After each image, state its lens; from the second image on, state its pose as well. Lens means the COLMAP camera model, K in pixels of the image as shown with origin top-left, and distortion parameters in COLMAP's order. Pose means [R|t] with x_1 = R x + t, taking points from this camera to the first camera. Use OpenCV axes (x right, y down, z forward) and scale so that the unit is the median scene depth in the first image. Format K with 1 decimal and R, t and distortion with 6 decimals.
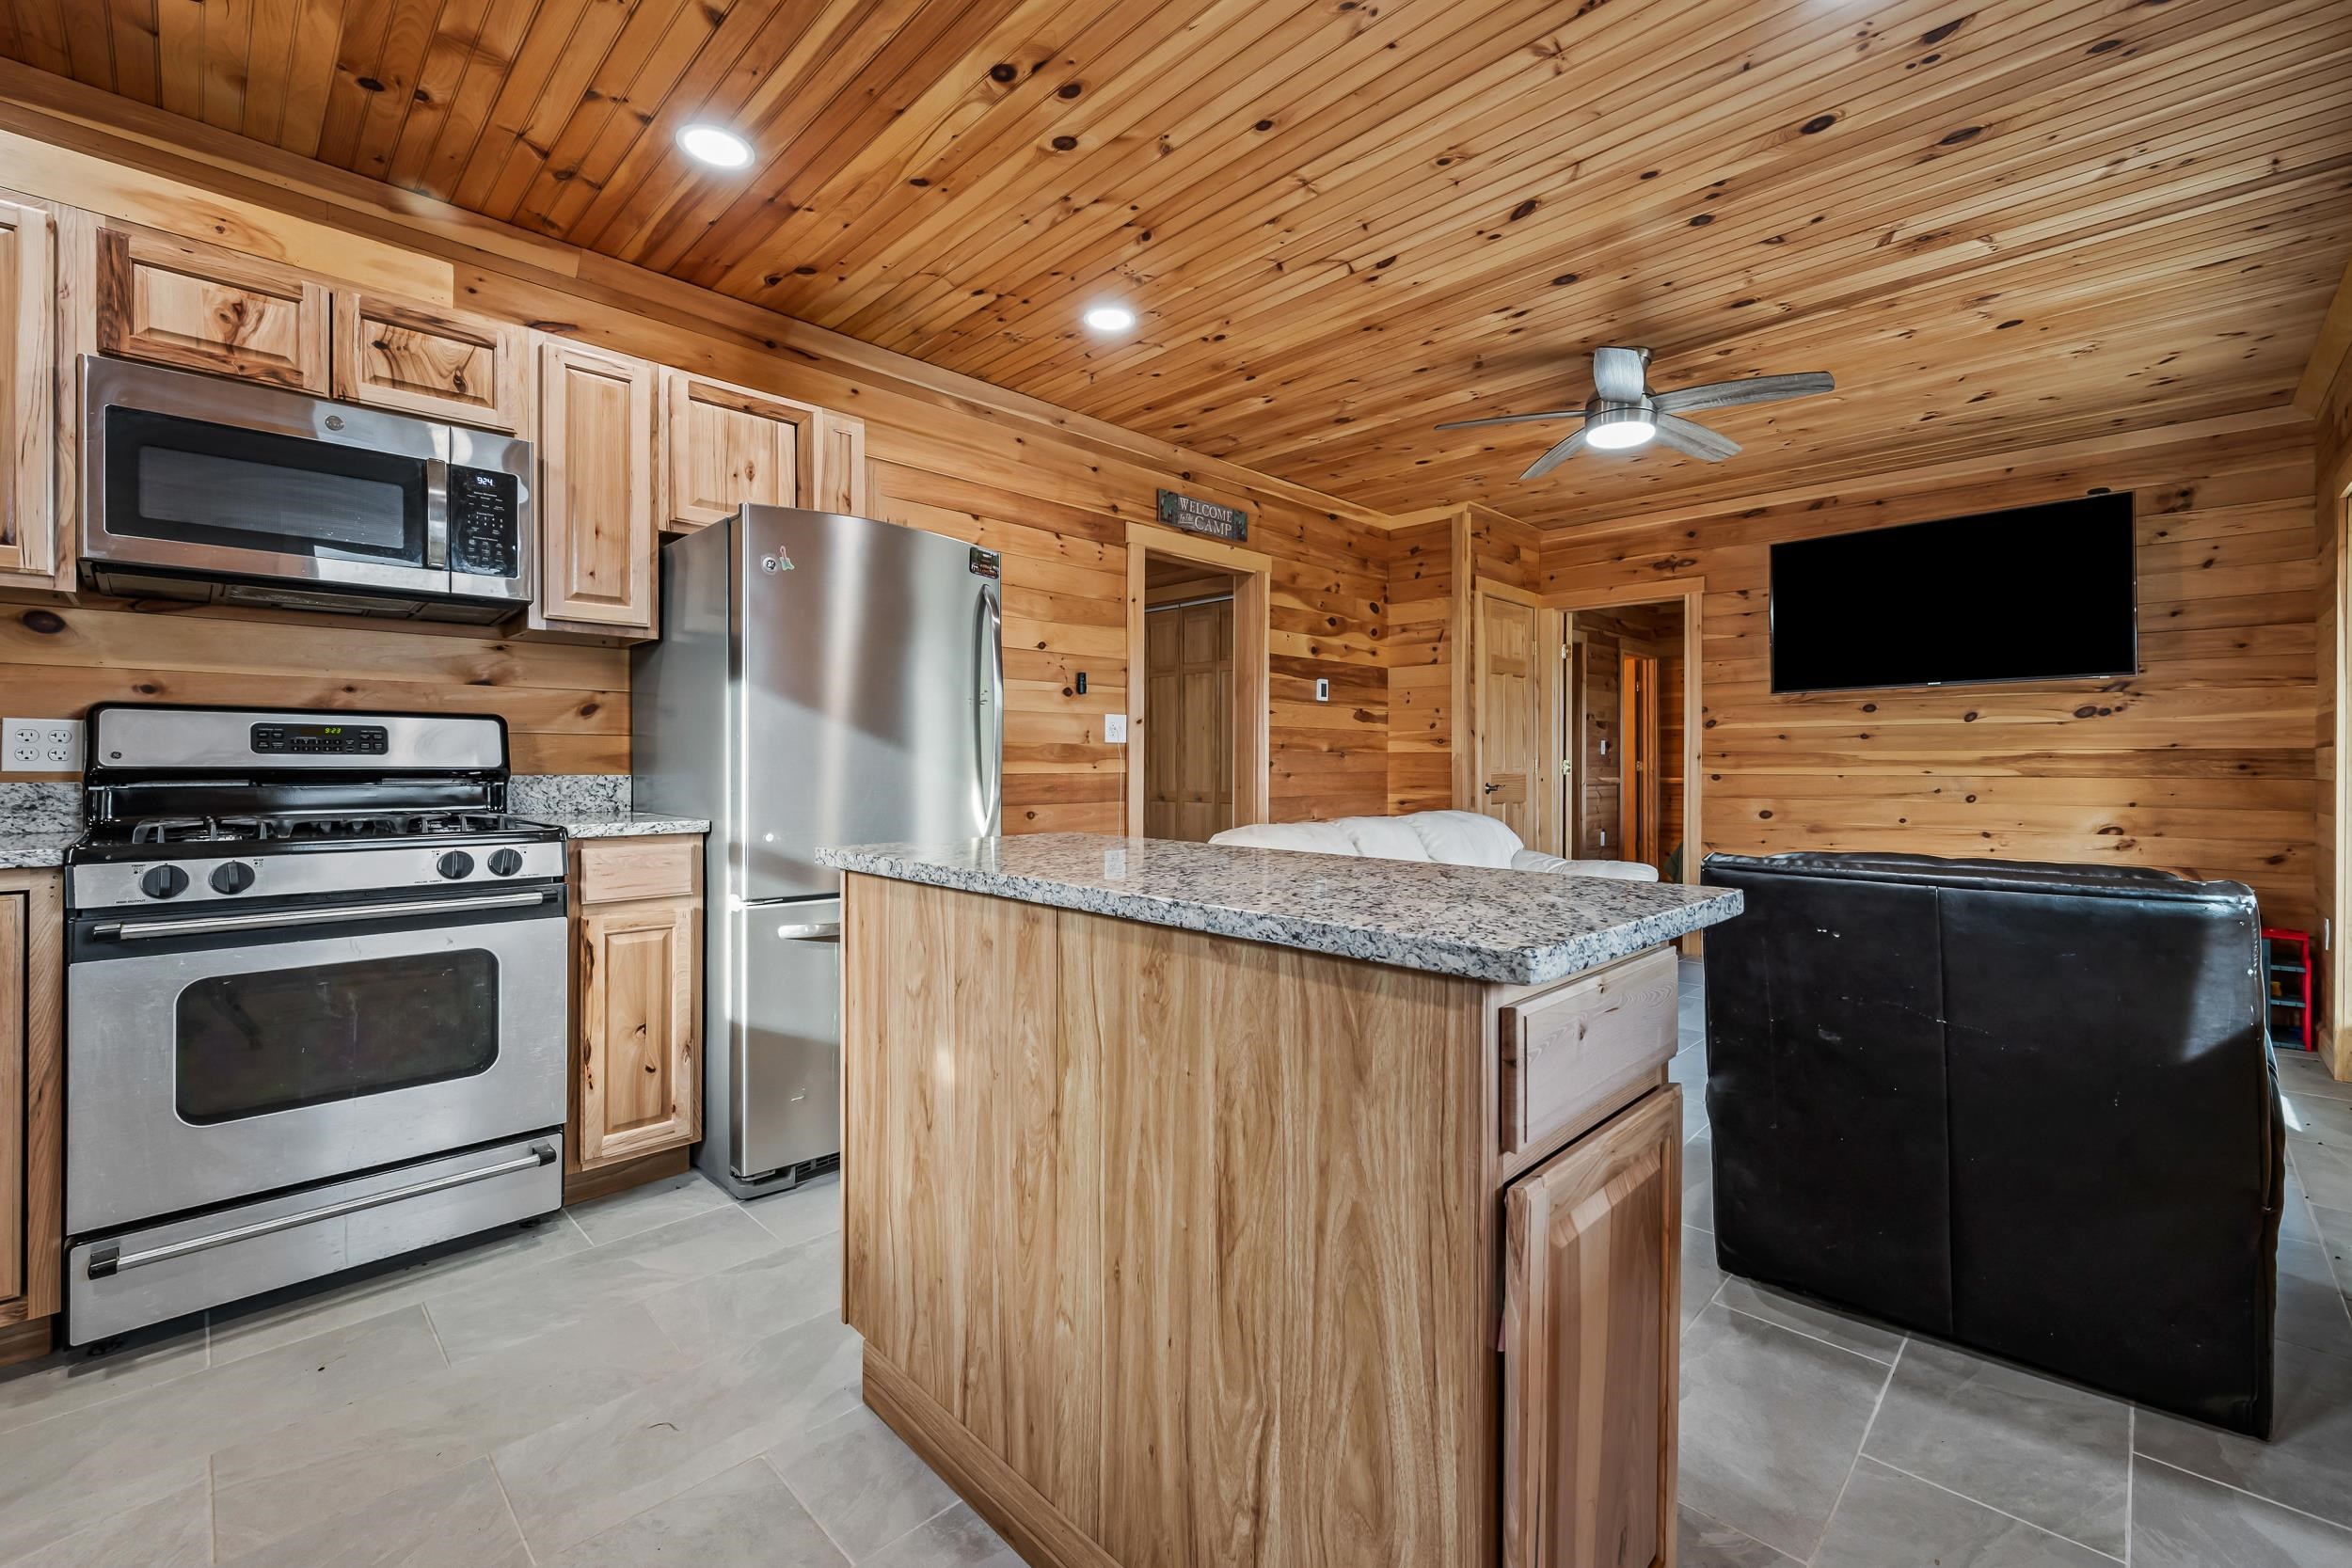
lens RADIAL K [[979.2, 0, 1182.0], [0, 979.2, 765.5], [0, 0, 1]] dist [-0.000254, 0.000045]
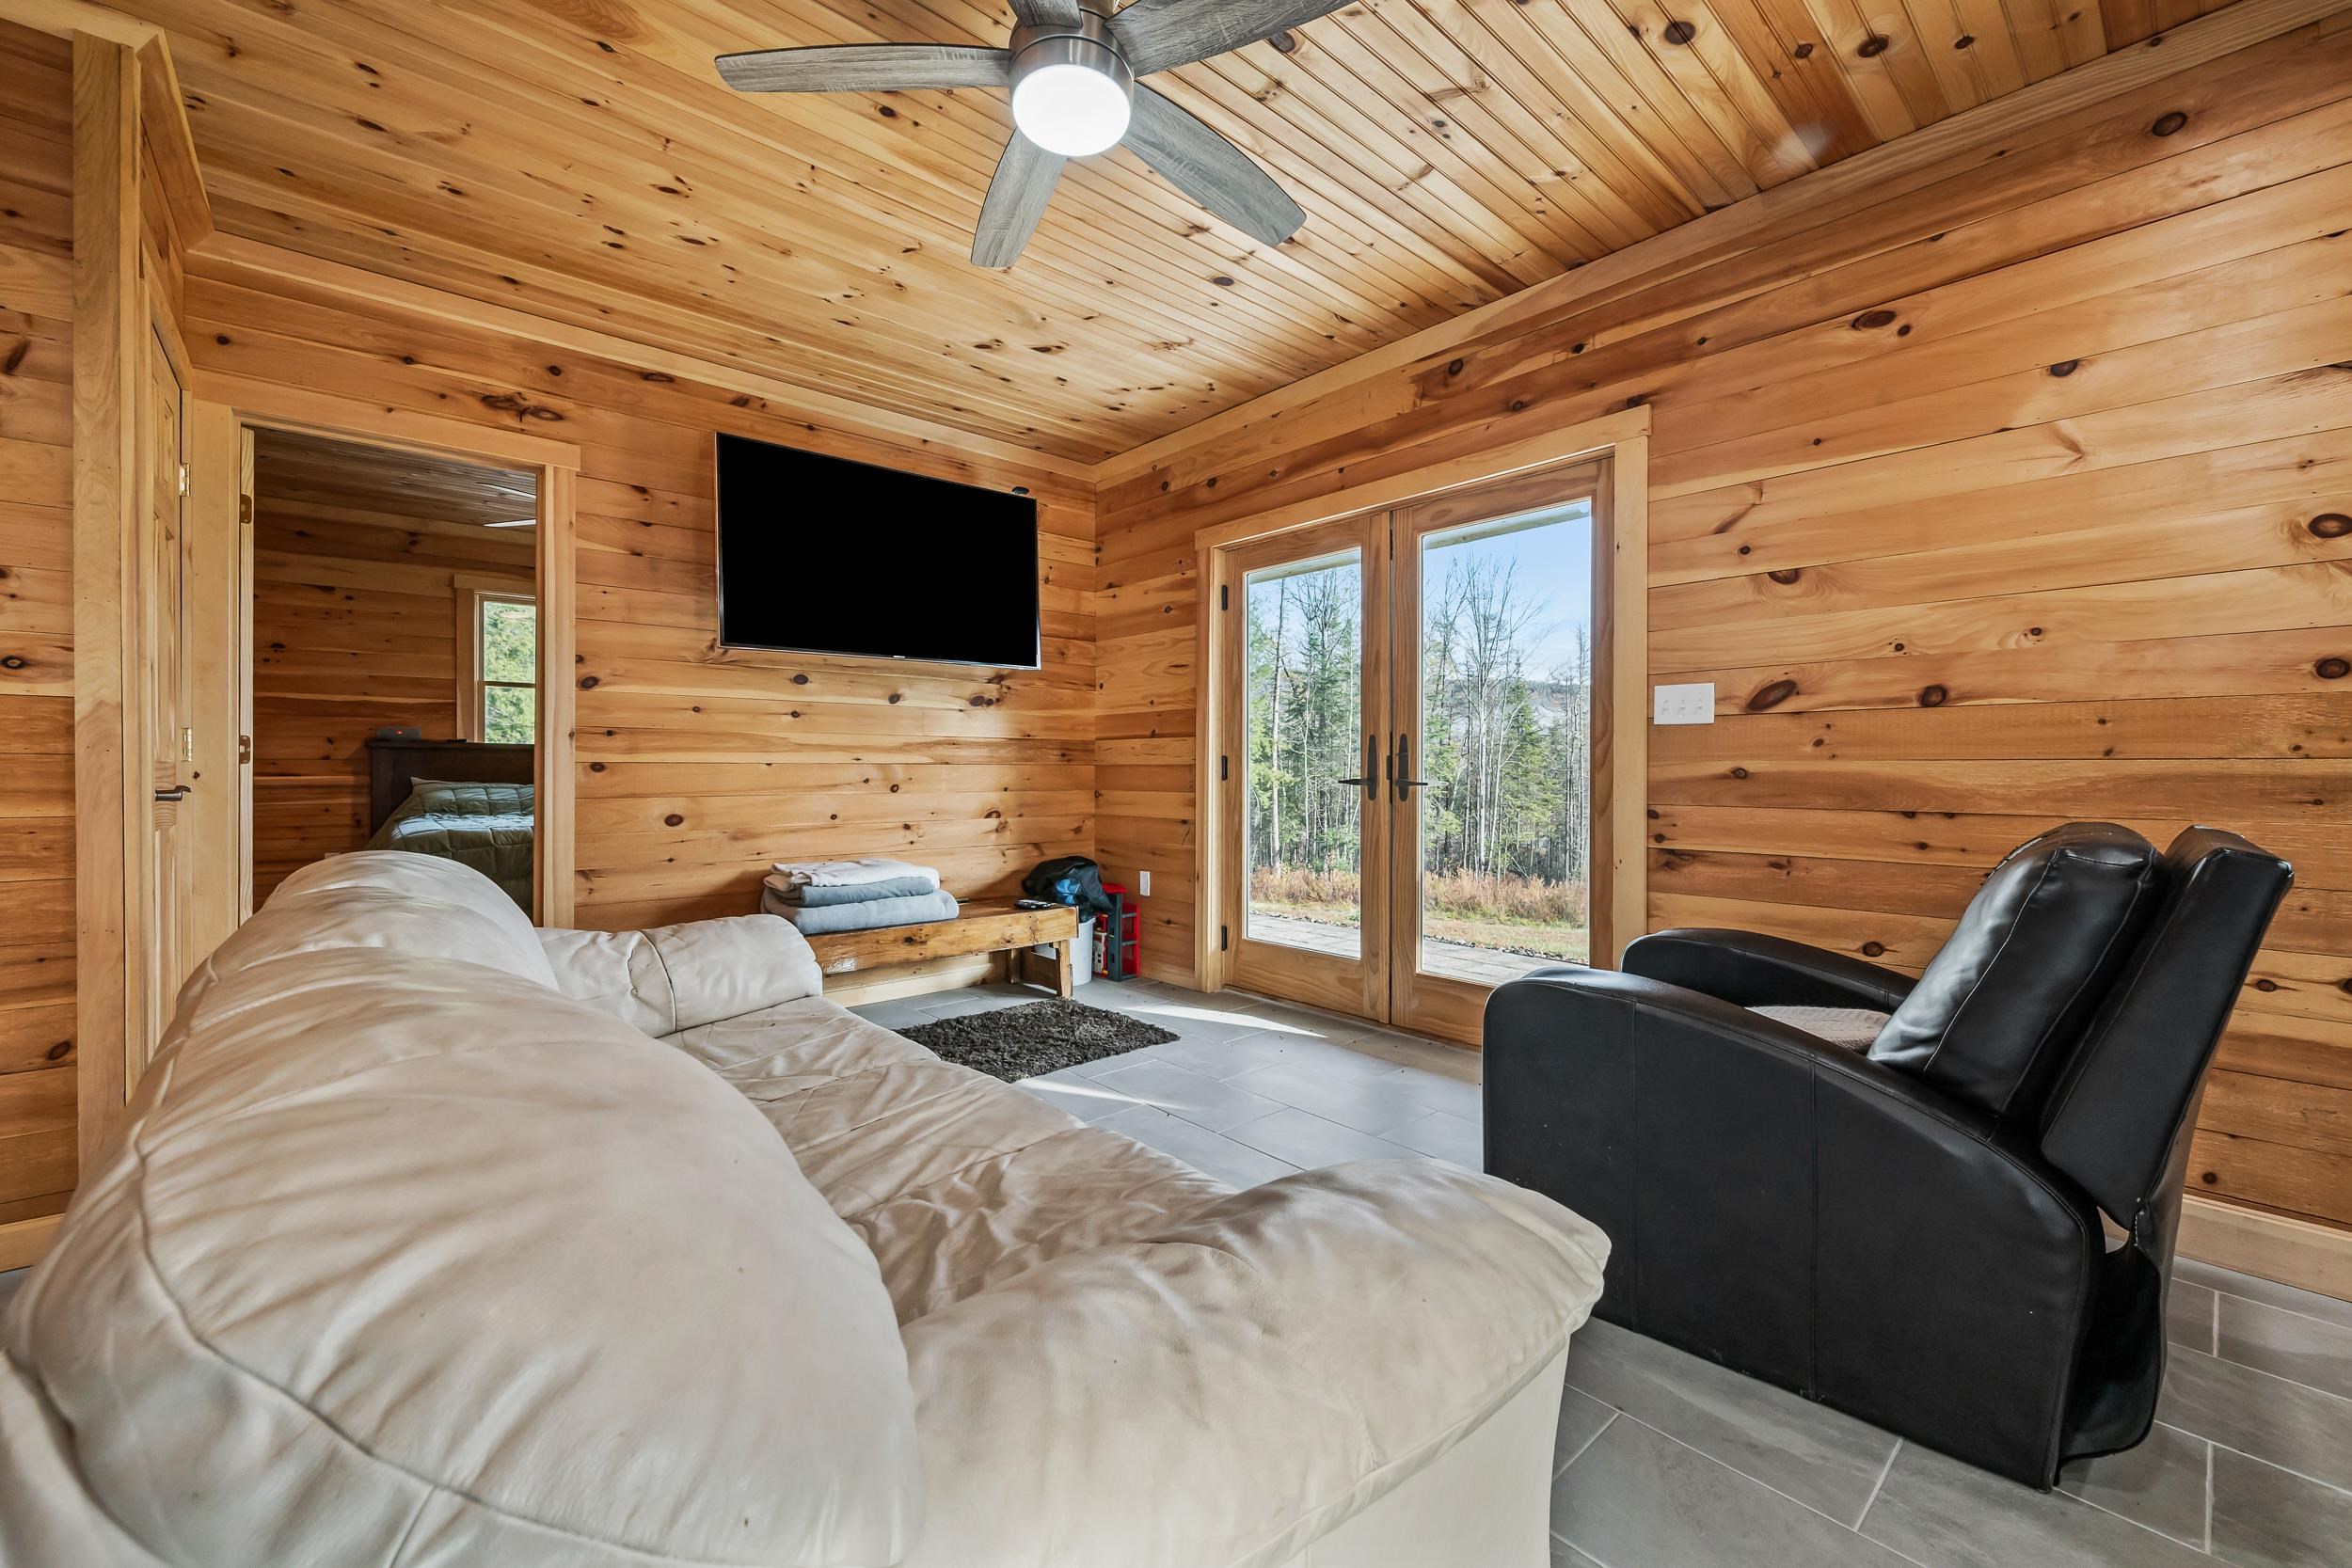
lens RADIAL K [[939.0, 0, 1177.3], [0, 939.0, 771.1], [0, 0, 1]] dist [-0.000649, 0.000584]
pose [[0.068760, -0.003550, 0.997627, -0.042891], [0.001165, 0.999993, 0.003479, 0.013993], [-0.997633, 0.000923, 0.068763, 0.620309]]
